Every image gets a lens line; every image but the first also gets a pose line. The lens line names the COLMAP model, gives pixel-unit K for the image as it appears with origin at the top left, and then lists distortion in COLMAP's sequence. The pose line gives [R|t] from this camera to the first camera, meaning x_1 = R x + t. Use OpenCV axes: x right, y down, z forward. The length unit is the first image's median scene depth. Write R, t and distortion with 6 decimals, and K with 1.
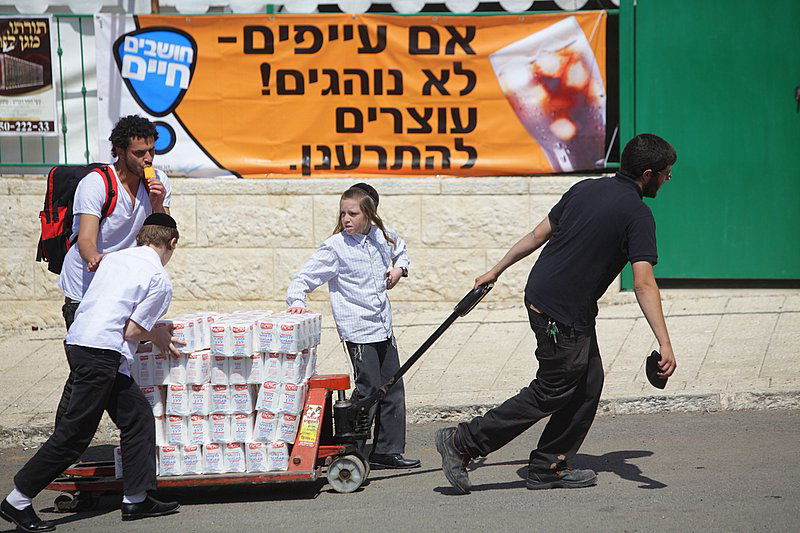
lens RADIAL K [[4158.9, 0, 400.9], [0, 4158.9, 272.4], [0, 0, 1]] dist [1.048877, 0.000000]
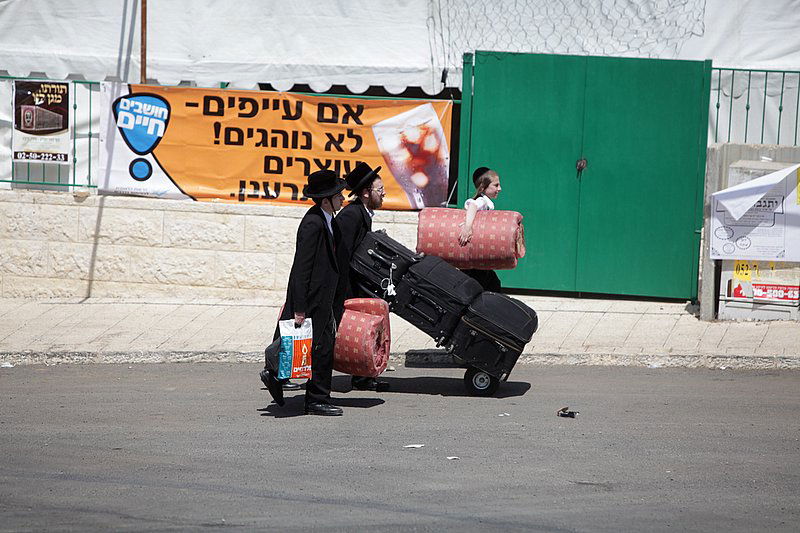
lens RADIAL K [[4526.1, 0, 399.7], [0, 4526.1, 248.1], [0, 0, 1]] dist [1.549099, 0.000000]
pose [[0.998431, 0.055717, 0.005640, 0.023944], [-0.055622, 0.998328, -0.015704, 0.014445], [-0.006505, 0.015366, 0.999861, -0.569367]]
